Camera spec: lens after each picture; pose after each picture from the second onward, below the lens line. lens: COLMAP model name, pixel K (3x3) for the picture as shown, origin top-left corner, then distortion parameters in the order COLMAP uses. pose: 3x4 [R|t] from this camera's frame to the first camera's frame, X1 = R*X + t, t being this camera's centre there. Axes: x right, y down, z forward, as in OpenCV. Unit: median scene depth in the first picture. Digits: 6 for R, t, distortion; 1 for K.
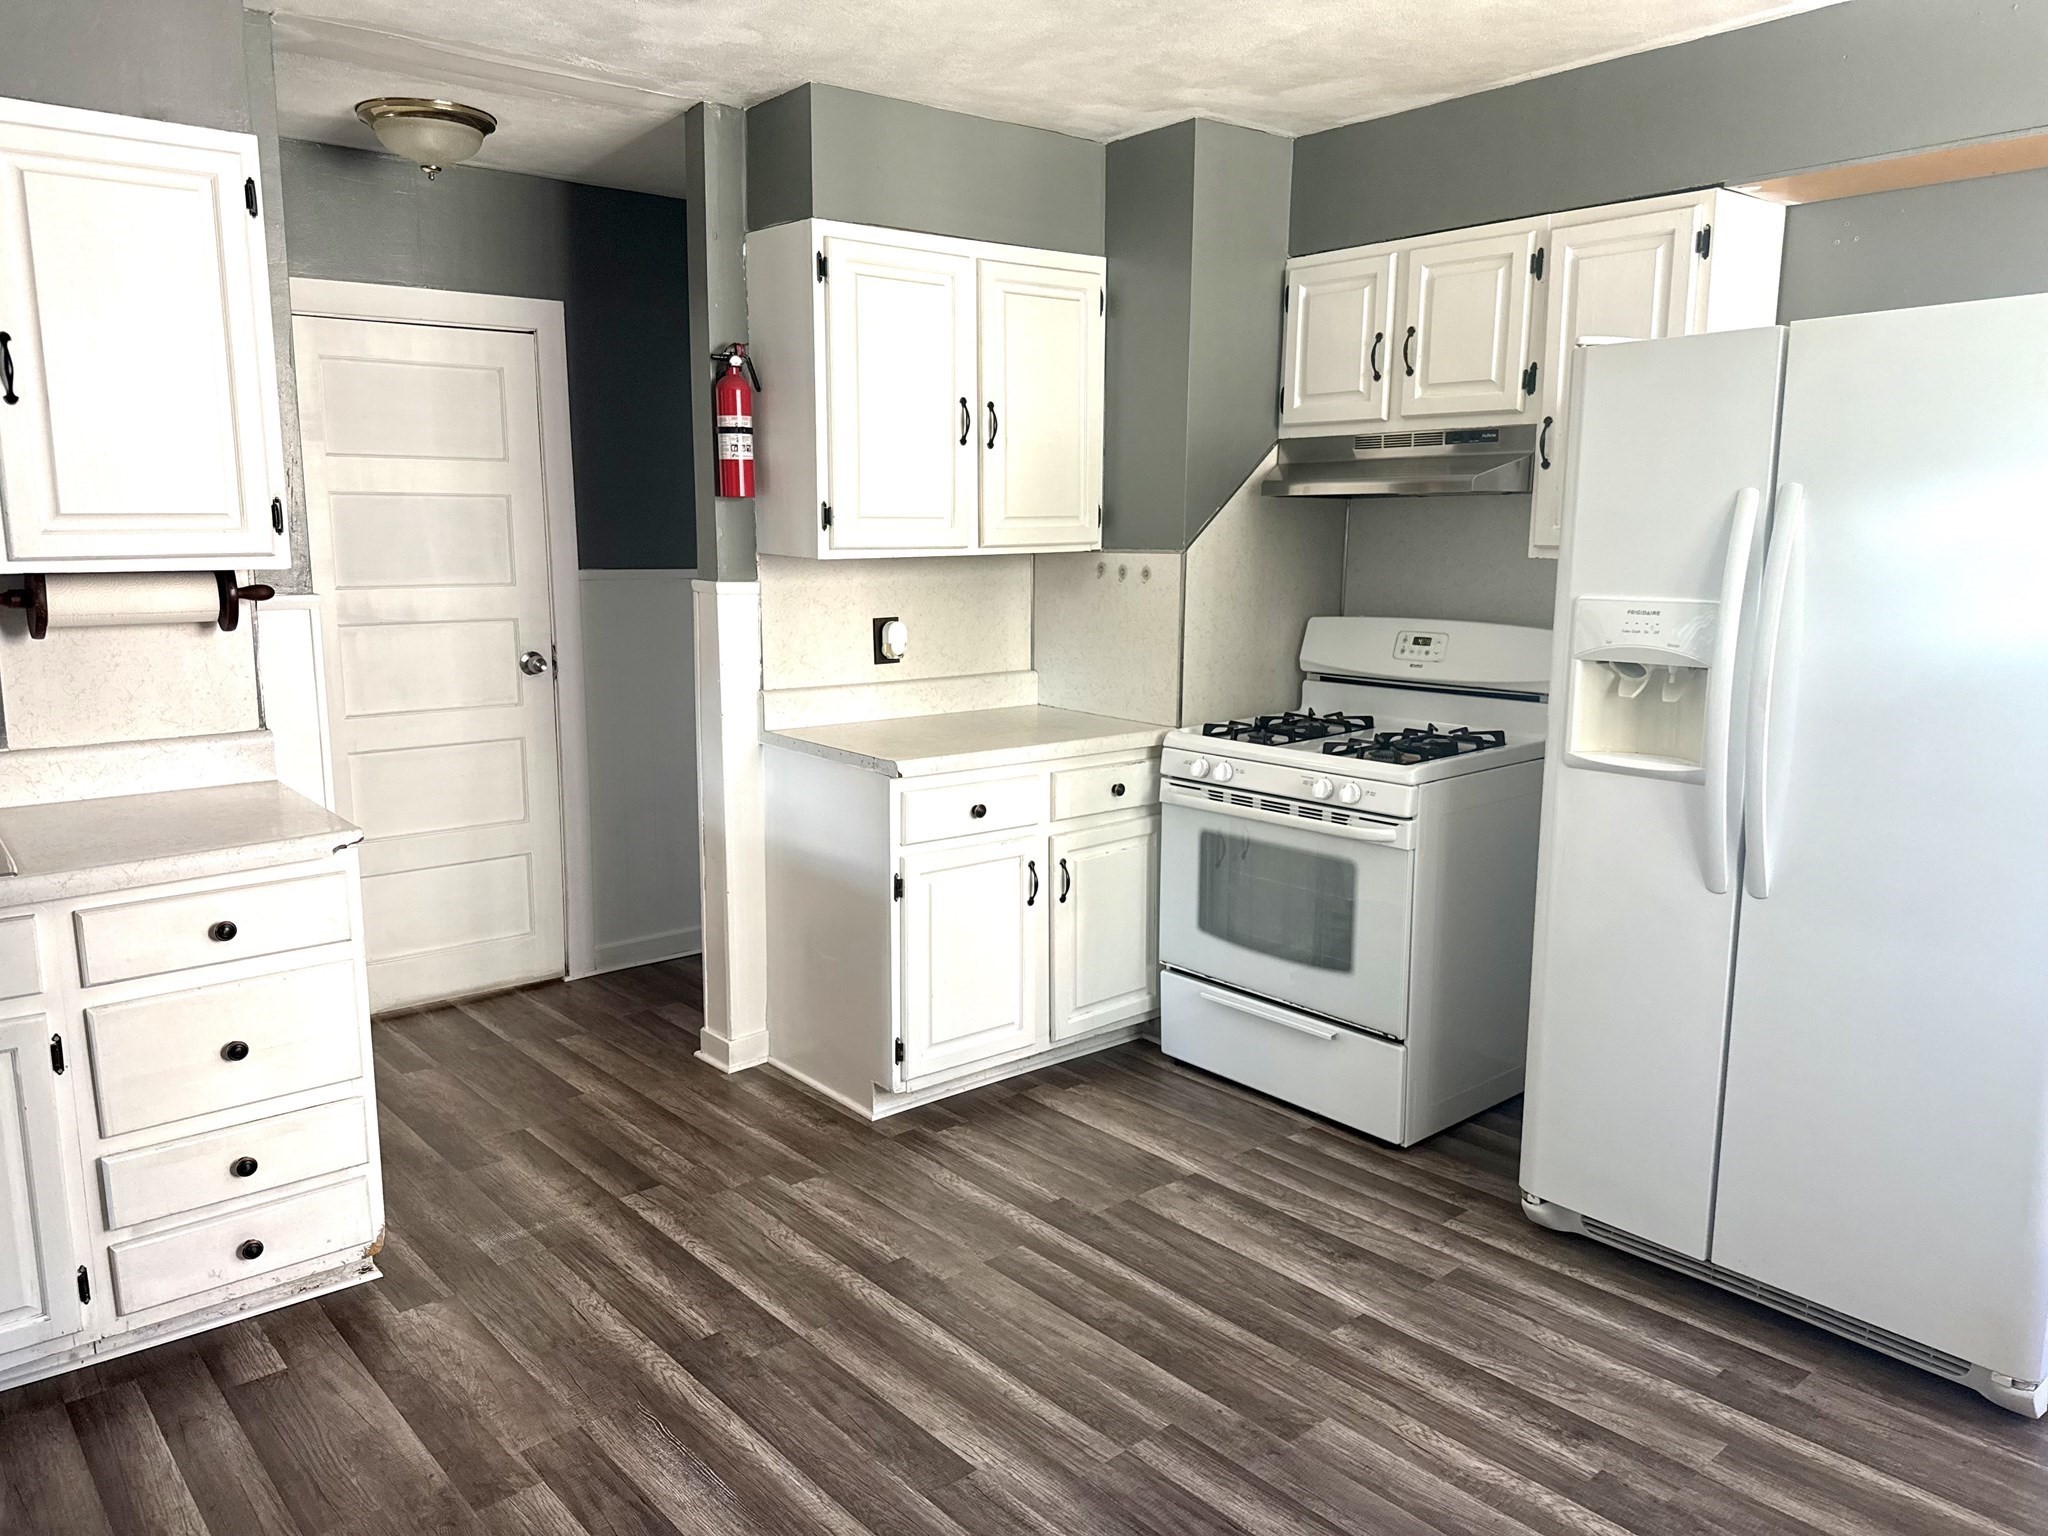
lens RADIAL K [[1453.2, 0, 1024.0], [0, 1453.2, 768.0], [0, 0, 1]] dist [0.042587, -0.077434]
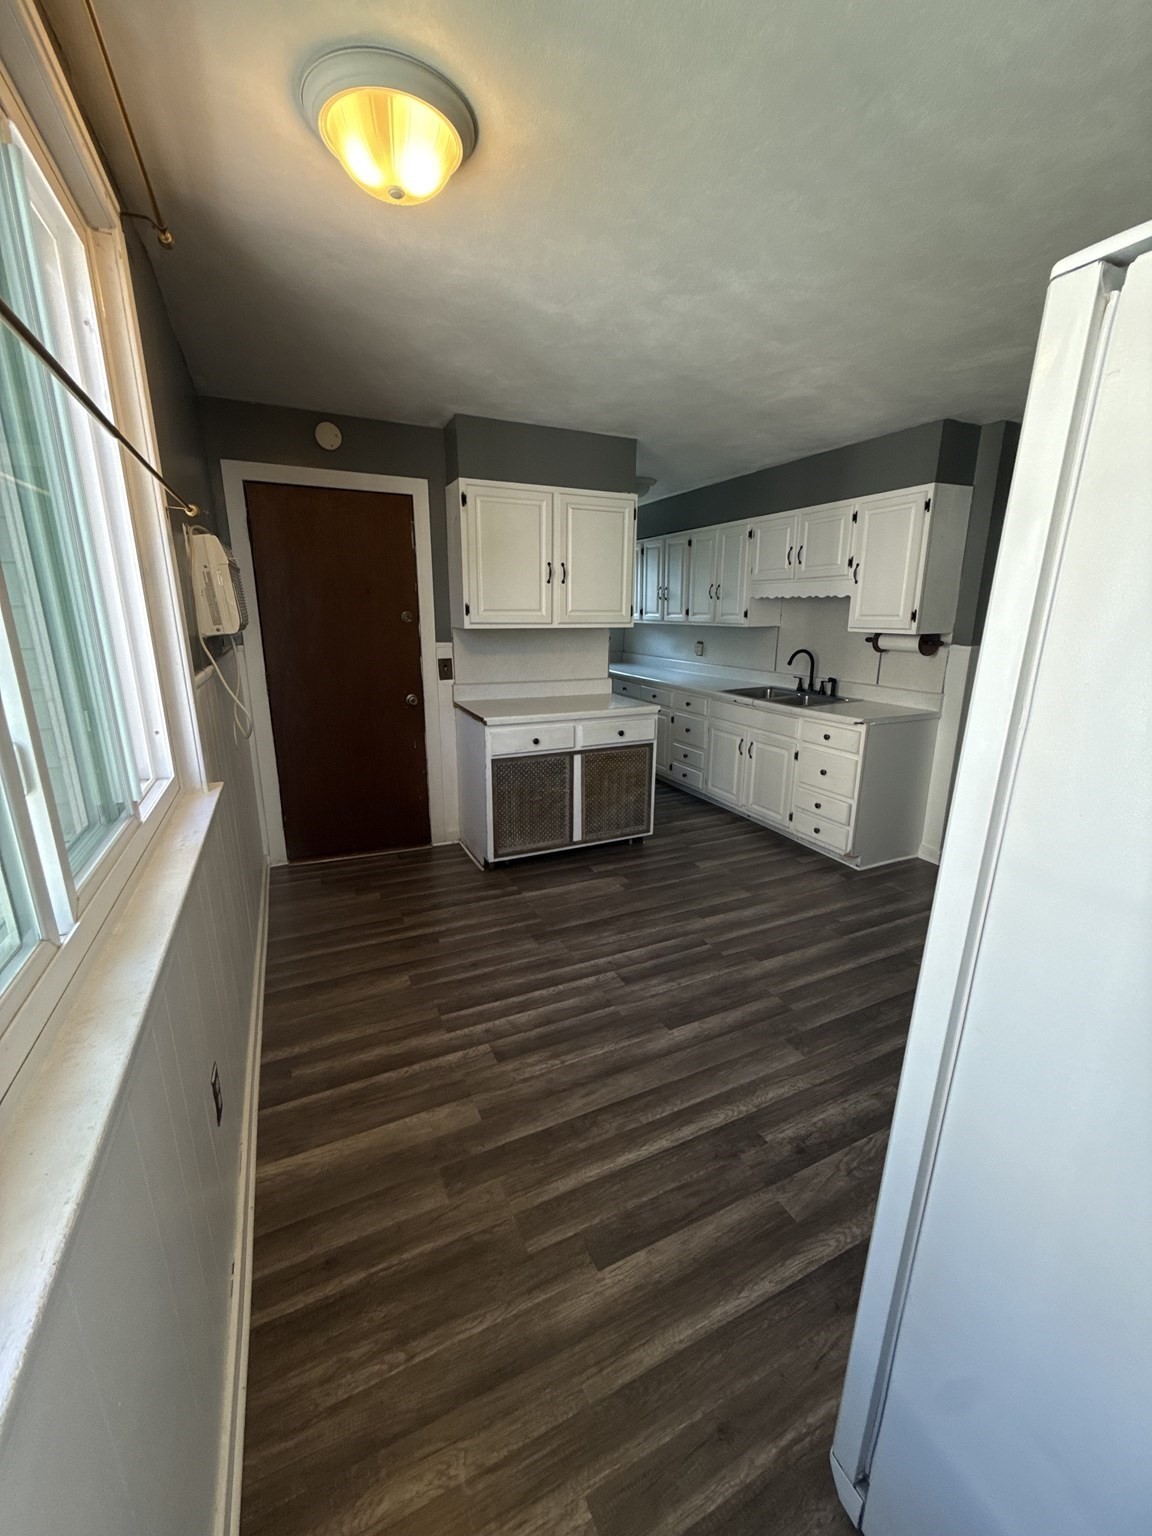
lens RADIAL K [[611.2, 0, 576.0], [0, 611.2, 768.0], [0, 0, 1]] dist [-0.000303, 0.000015]
pose [[-0.252138, 0.242906, -0.936709, 0.770248], [-0.177495, 0.939952, 0.291524, -0.107414], [0.951274, 0.239765, -0.193883, 0.580138]]
